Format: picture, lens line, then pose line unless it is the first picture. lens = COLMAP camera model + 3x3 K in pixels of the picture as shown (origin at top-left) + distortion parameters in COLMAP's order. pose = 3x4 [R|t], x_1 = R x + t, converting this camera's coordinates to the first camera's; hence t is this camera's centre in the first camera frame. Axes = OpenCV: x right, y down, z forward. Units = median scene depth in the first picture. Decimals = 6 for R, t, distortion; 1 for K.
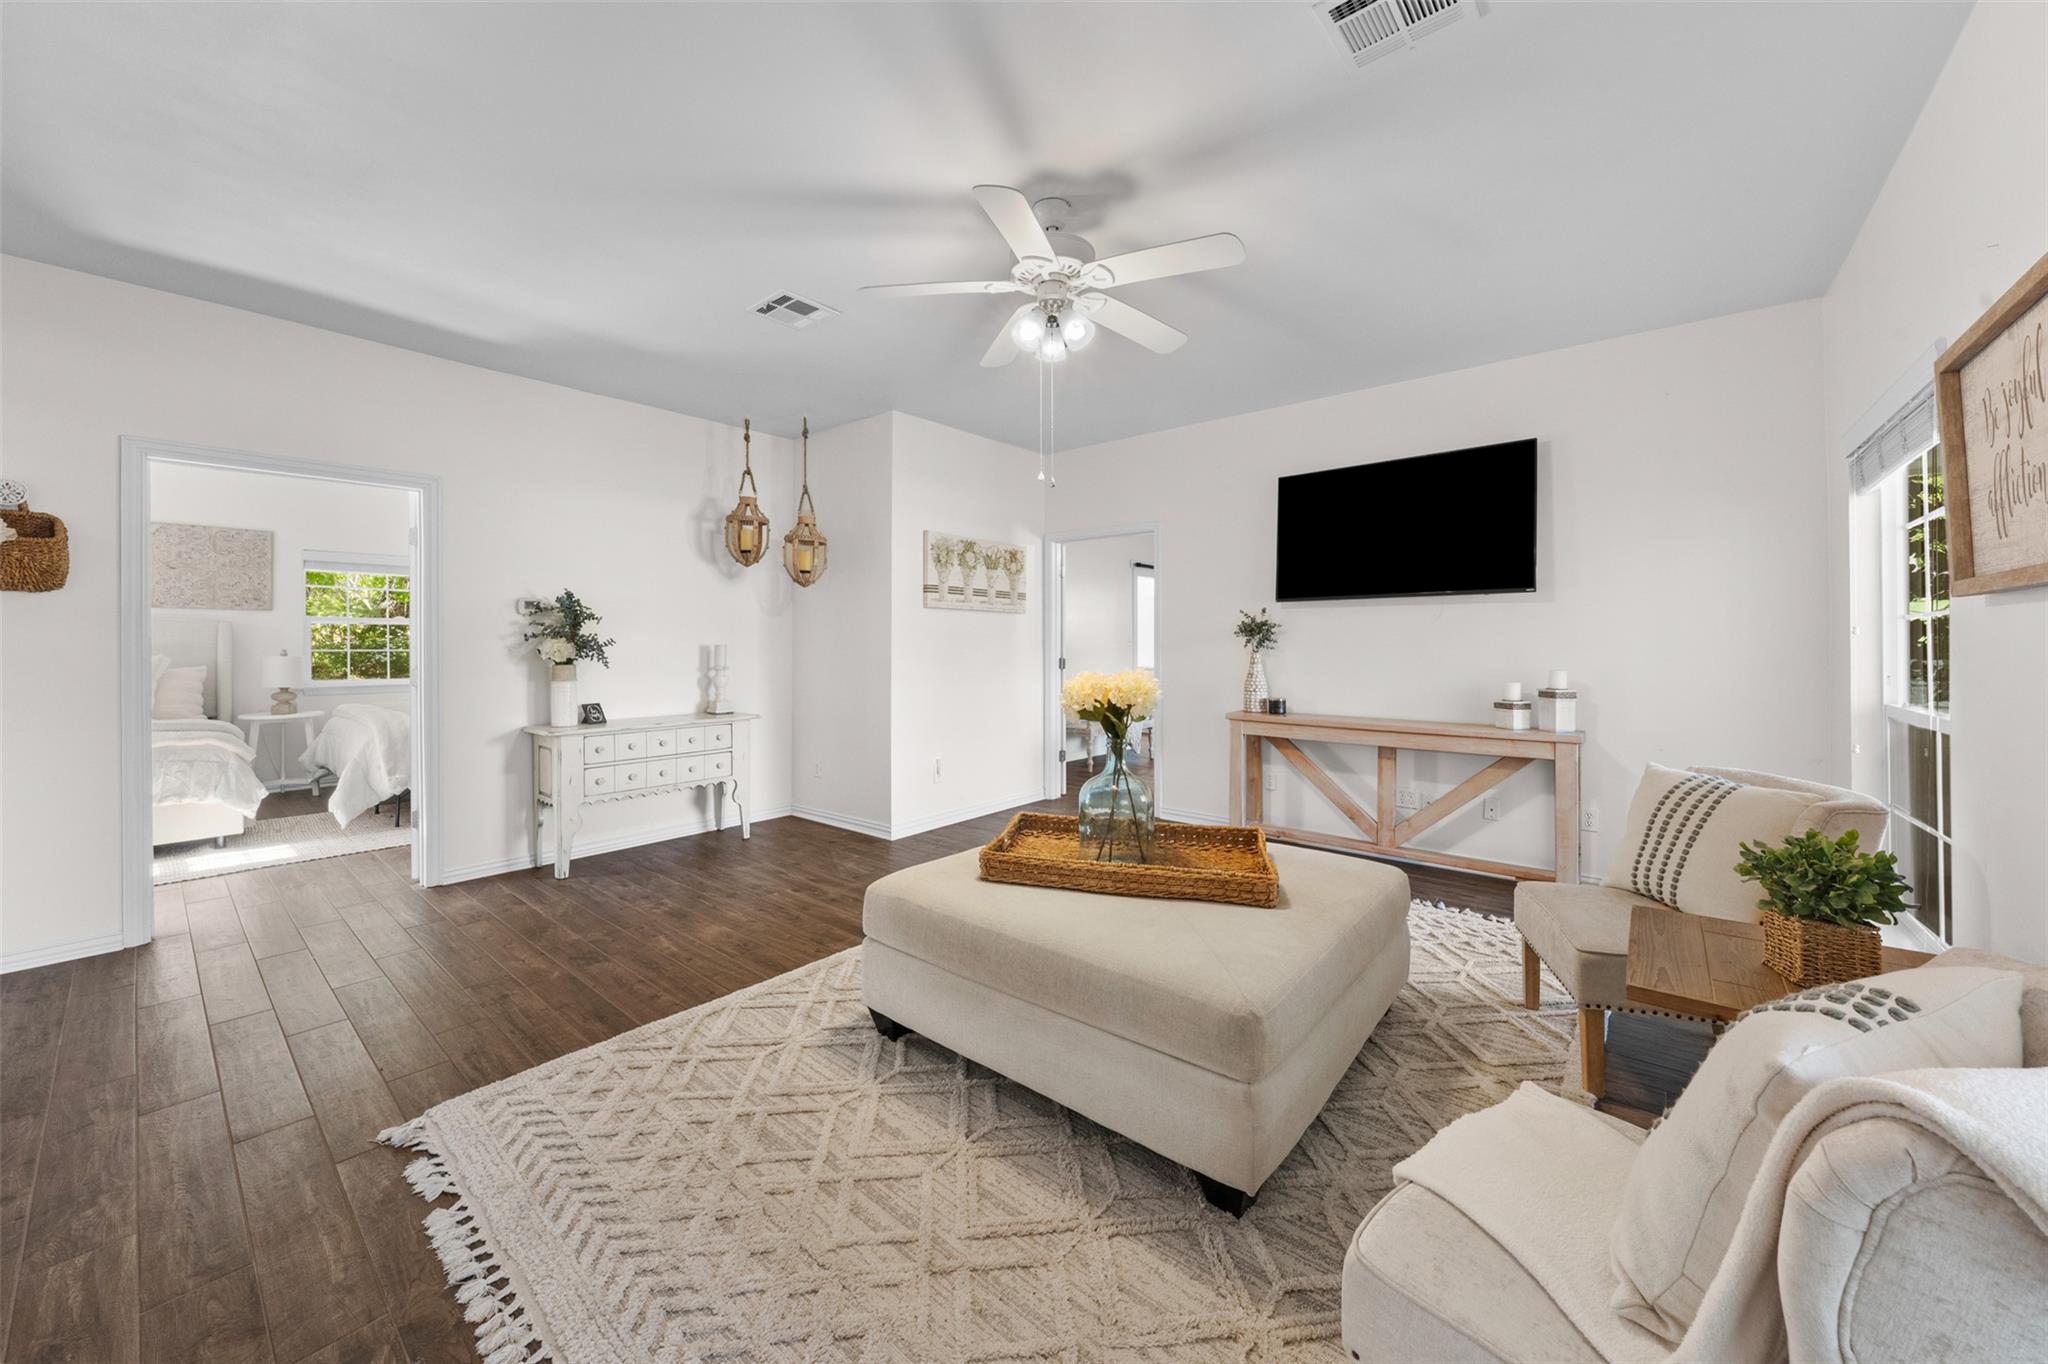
lens RADIAL K [[757.8, 0, 1024.7], [0, 757.8, 641.8], [0, 0, 1]] dist [0.000918, 0.000090]
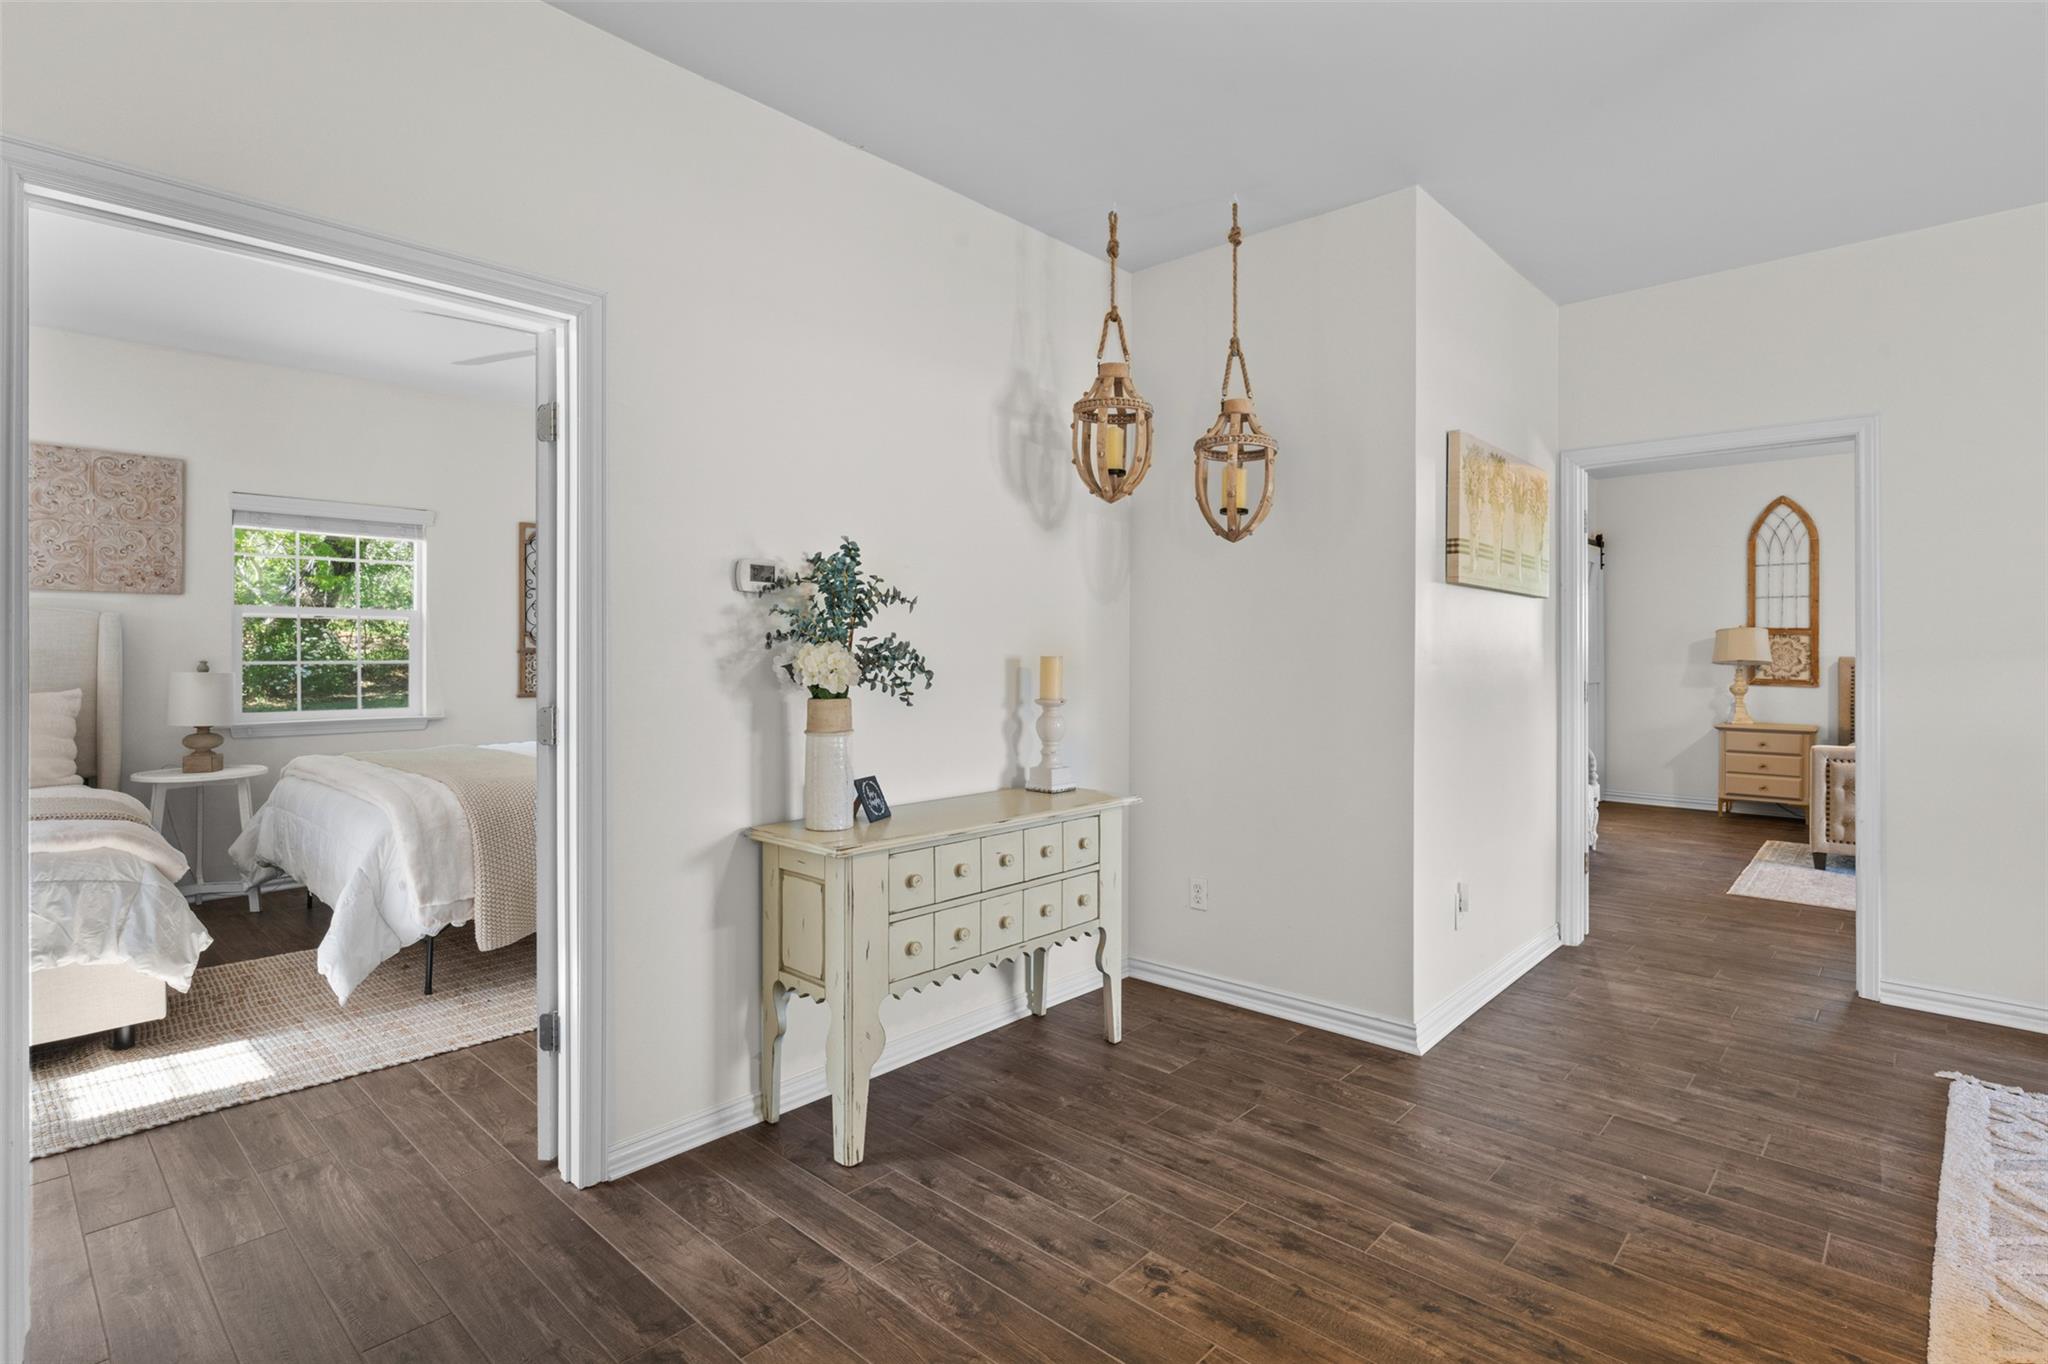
lens RADIAL K [[1012.6, 0, 1021.8], [0, 1012.6, 646.3], [0, 0, 1]] dist [0.003602, -0.000561]
pose [[0.998724, 0.002416, -0.050439, -0.398160], [-0.002557, 0.999993, -0.002735, -0.000971], [0.050432, 0.002861, 0.998723, 0.325056]]
